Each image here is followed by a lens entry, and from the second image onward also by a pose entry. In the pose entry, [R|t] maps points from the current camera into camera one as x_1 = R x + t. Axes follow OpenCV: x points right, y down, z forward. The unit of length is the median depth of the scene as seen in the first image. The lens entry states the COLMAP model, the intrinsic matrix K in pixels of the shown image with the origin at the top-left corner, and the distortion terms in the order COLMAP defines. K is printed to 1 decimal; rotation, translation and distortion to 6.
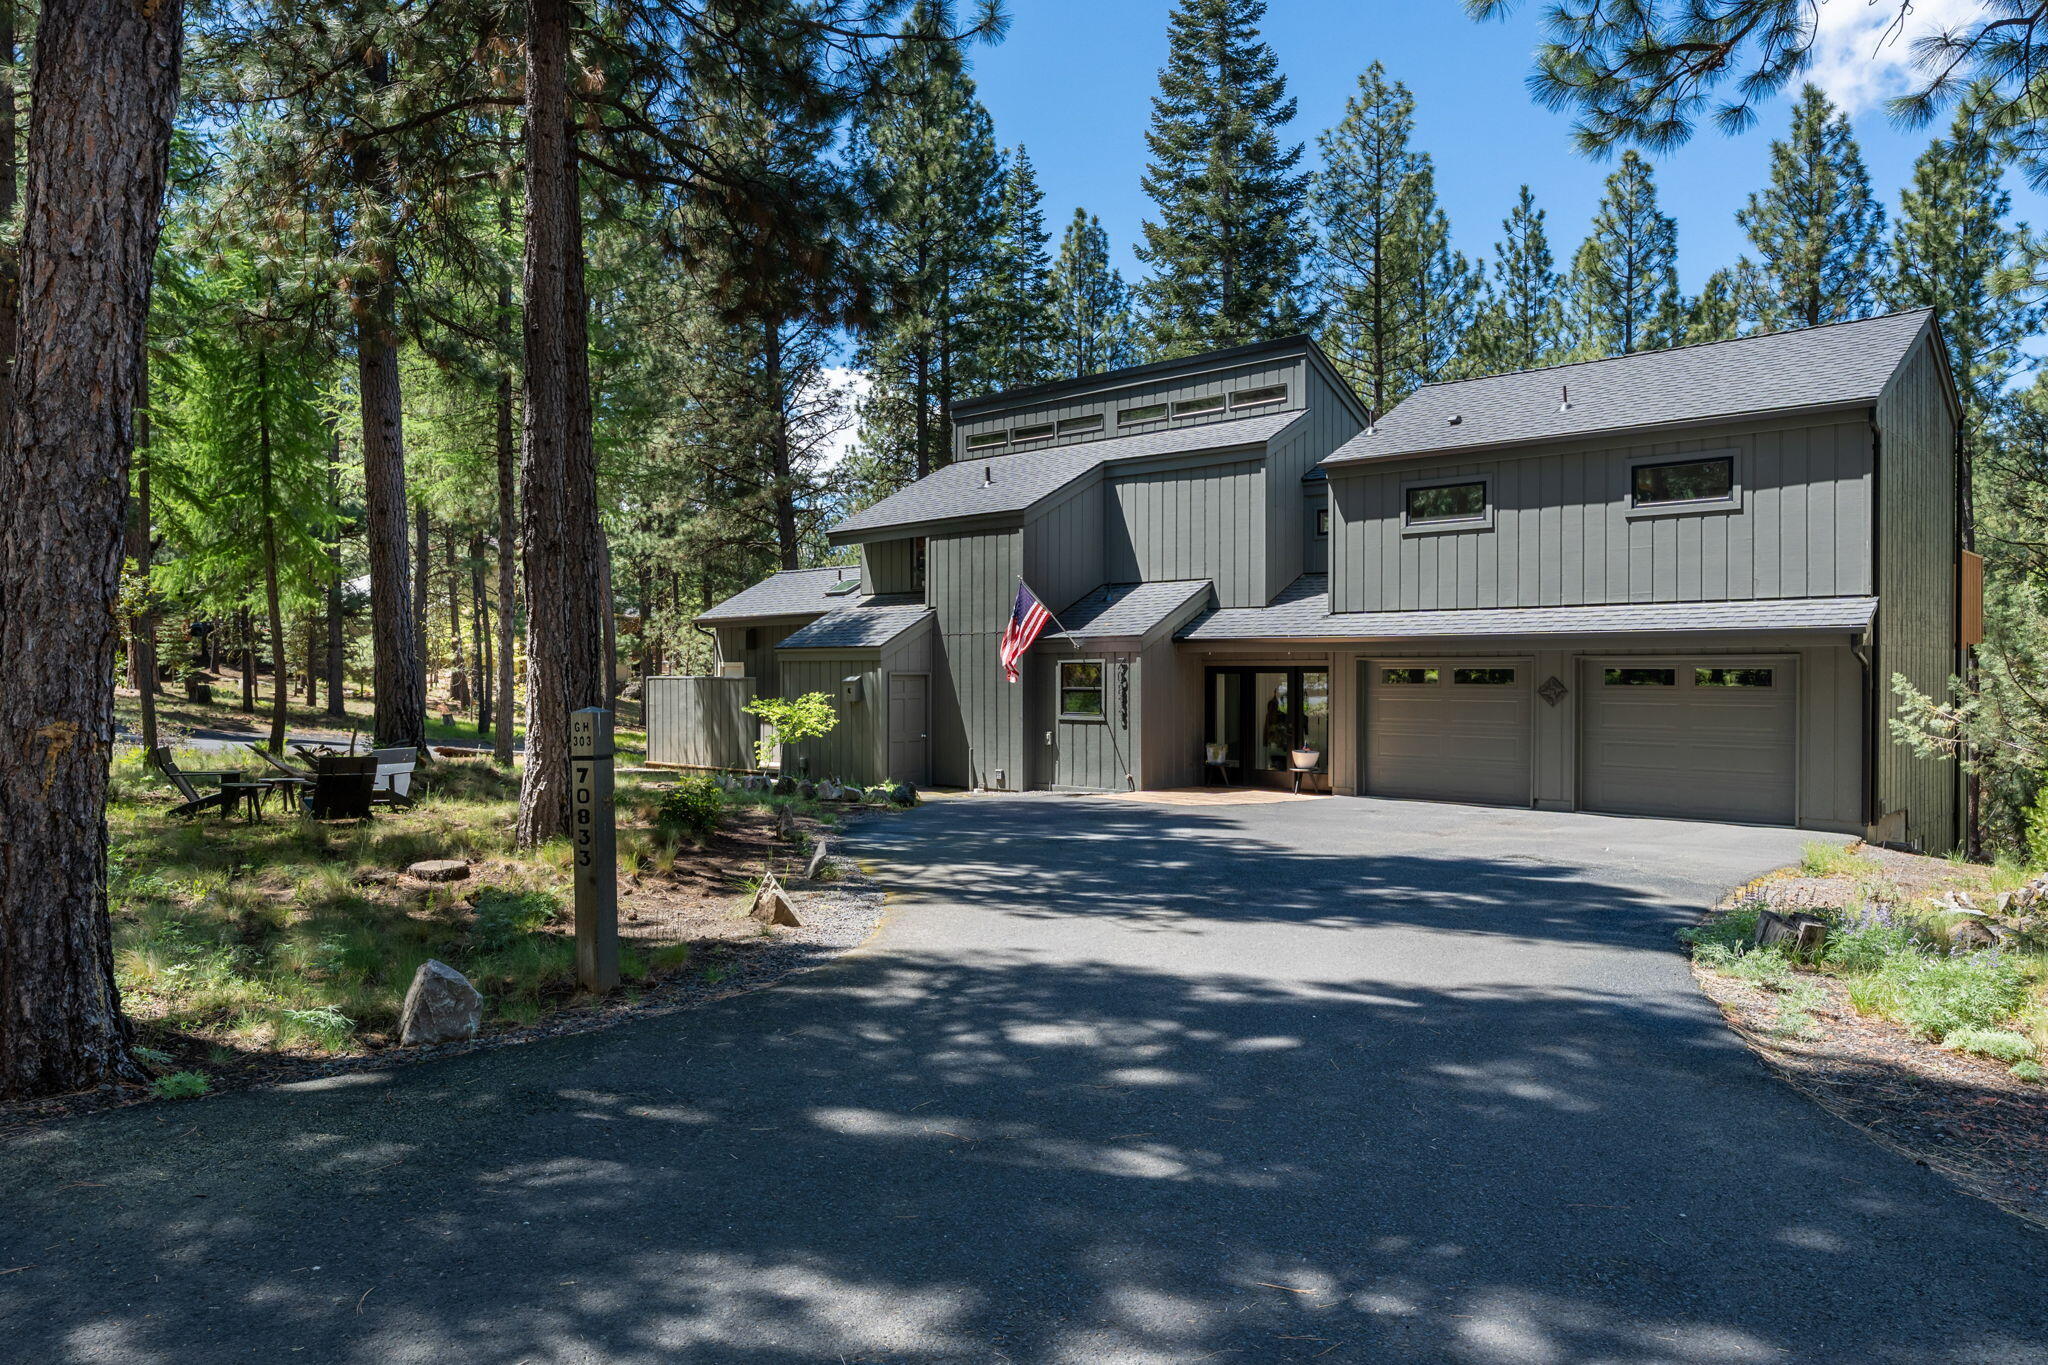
lens RADIAL K [[1315.4, 0, 971.6], [0, 1315.4, 680.5], [0, 0, 1]] dist [0.009064, -0.005205]
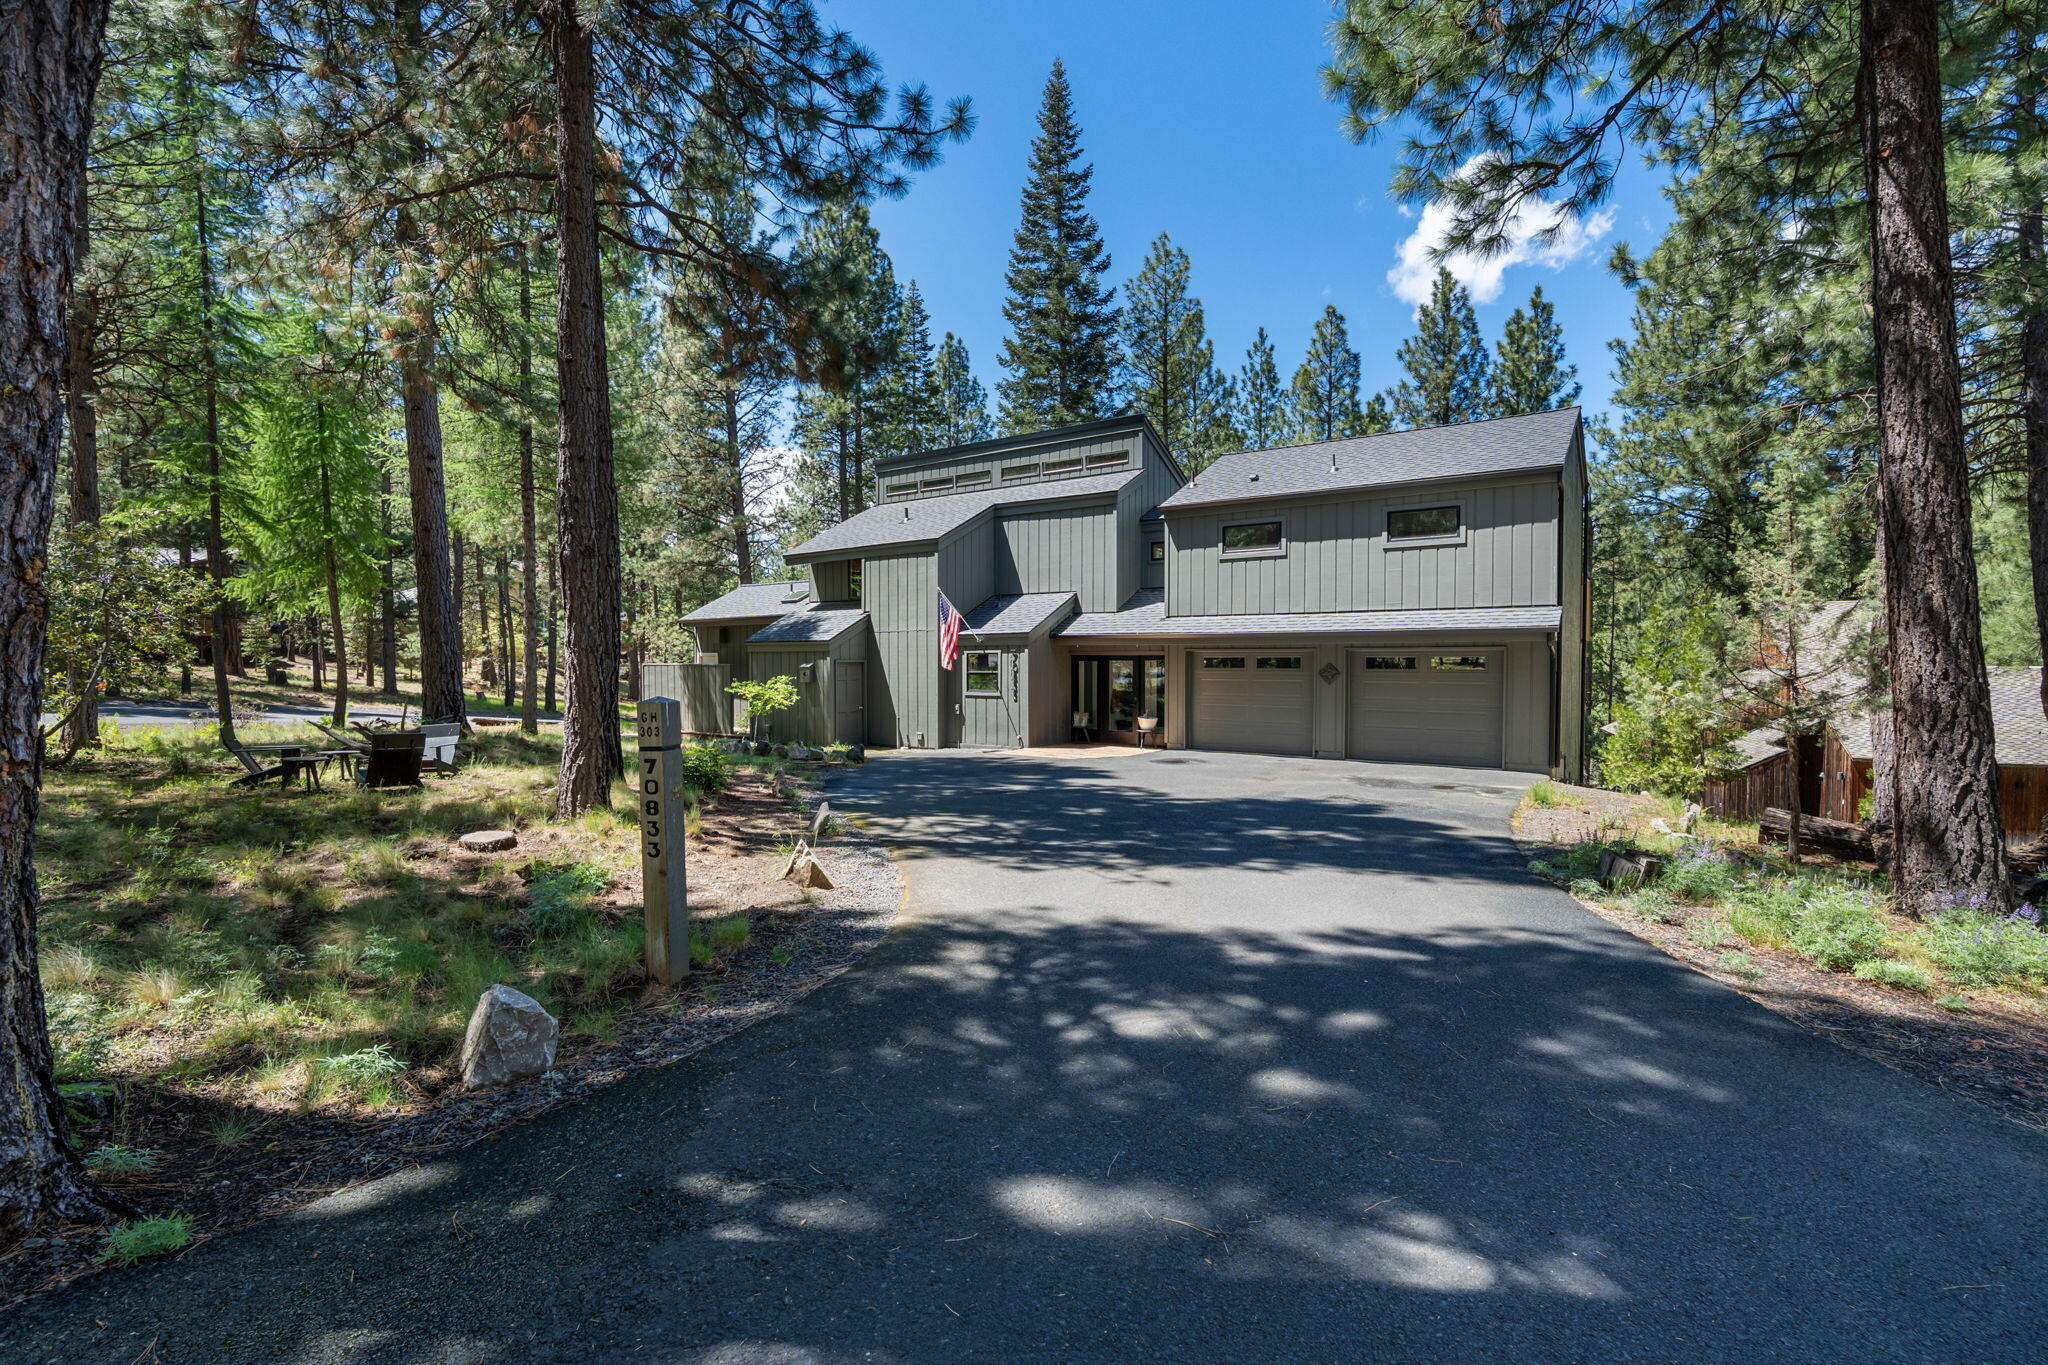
lens RADIAL K [[896.1, 0, 976.7], [0, 896.1, 686.6], [0, 0, 1]] dist [-0.000163, -0.000063]
pose [[0.991618, -0.004826, 0.129116, -0.039352], [0.001794, 0.999720, 0.023592, -0.000813], [-0.129194, -0.023162, 0.991349, 0.085813]]
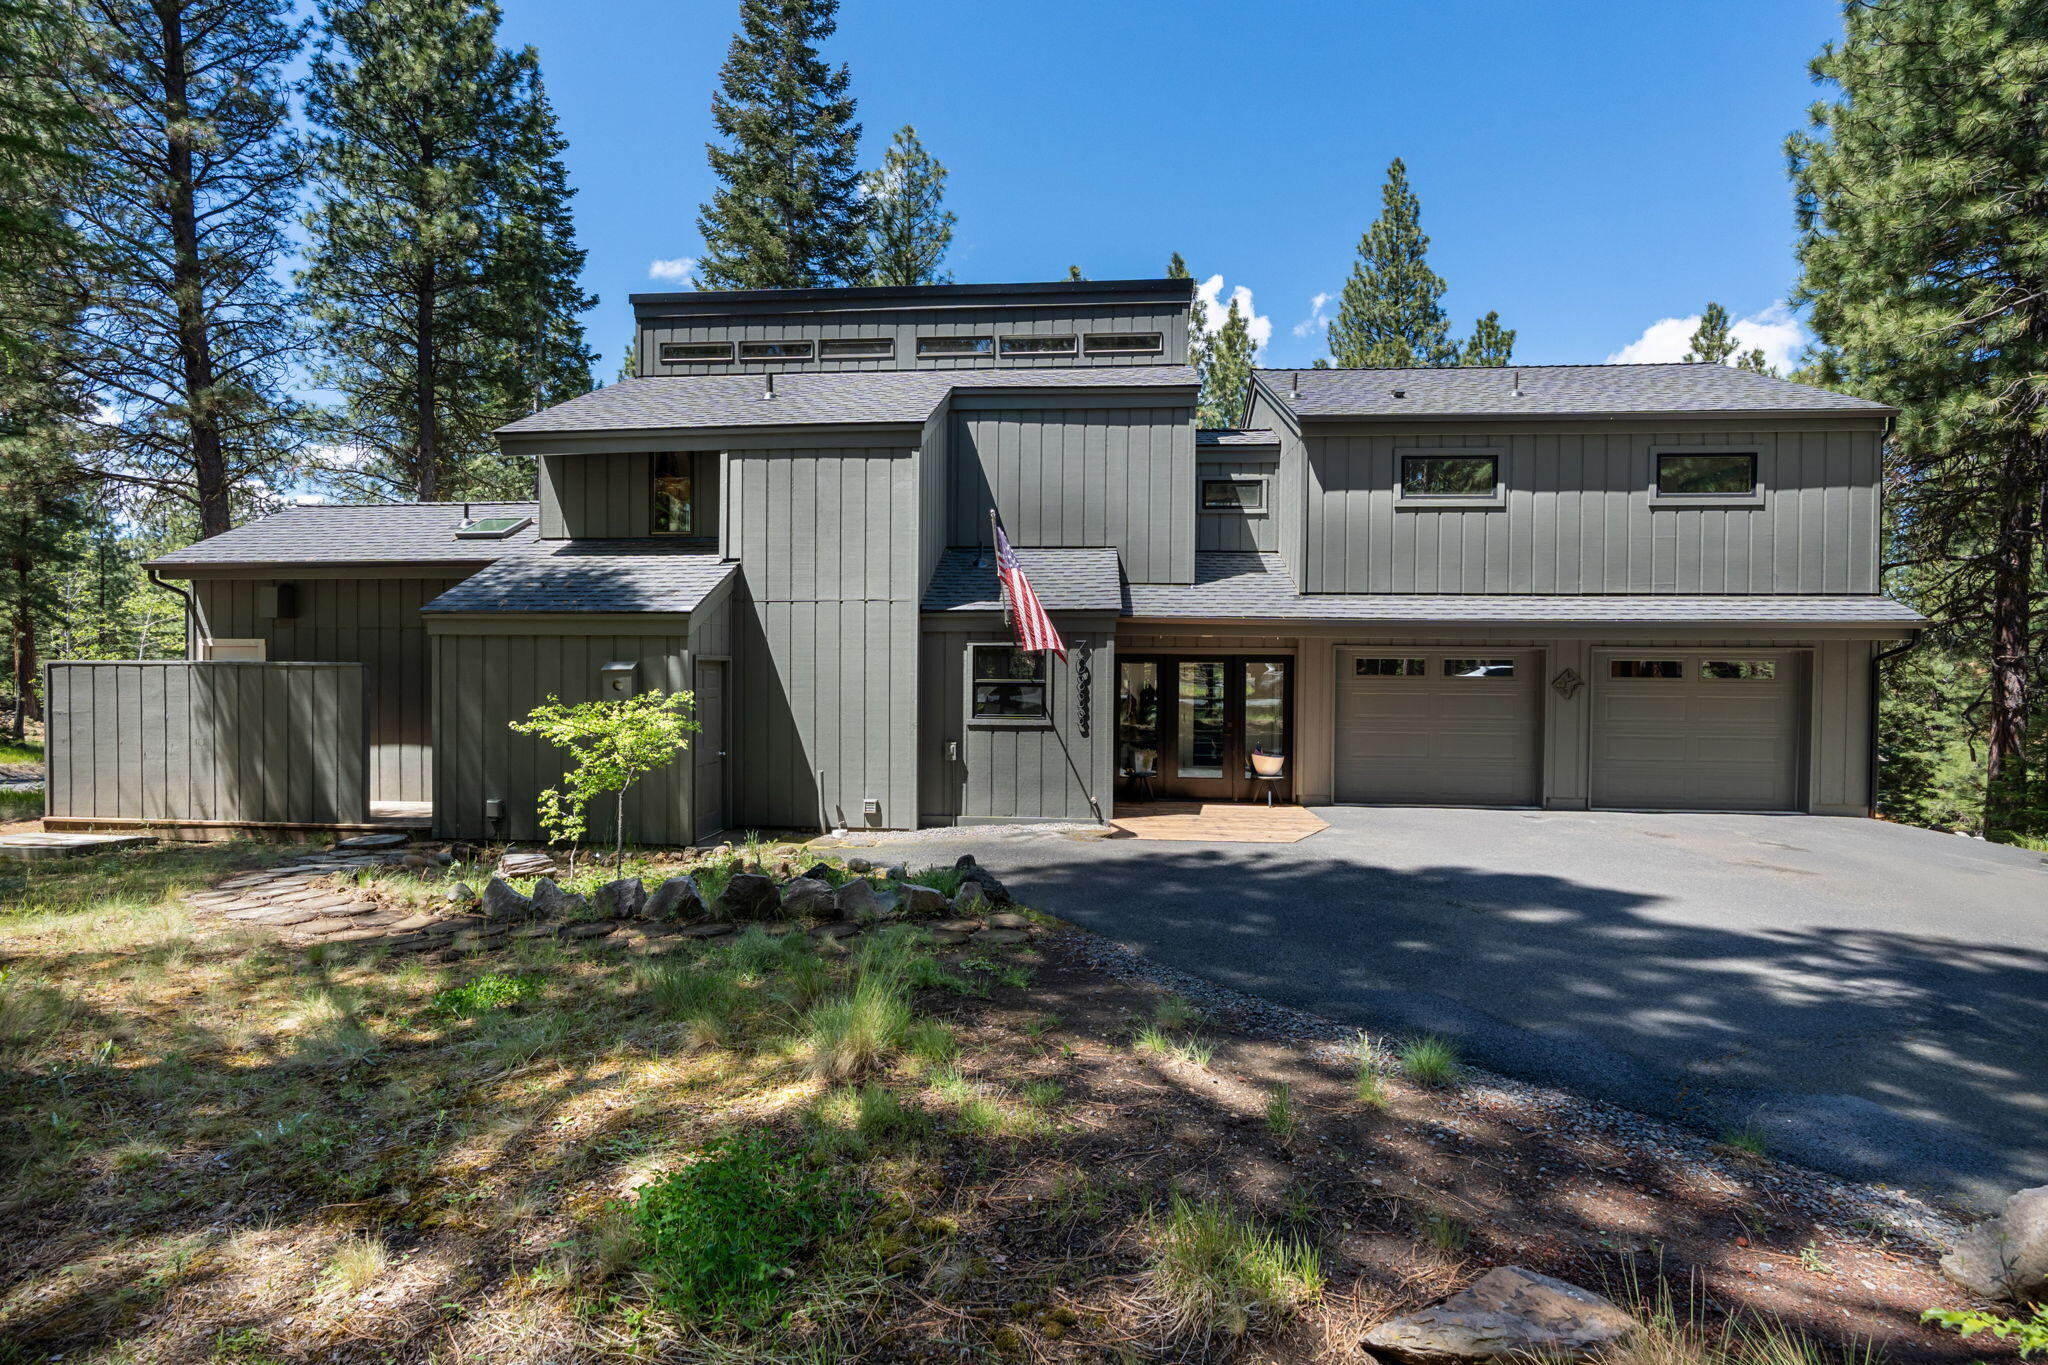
lens RADIAL K [[896.1, 0, 976.7], [0, 896.1, 686.6], [0, 0, 1]] dist [-0.000163, -0.000063]
pose [[0.775223, -0.010065, 0.631607, -0.233869], [-0.003467, 0.999790, 0.020188, -0.001200], [-0.631678, -0.017840, 0.775026, 0.602264]]
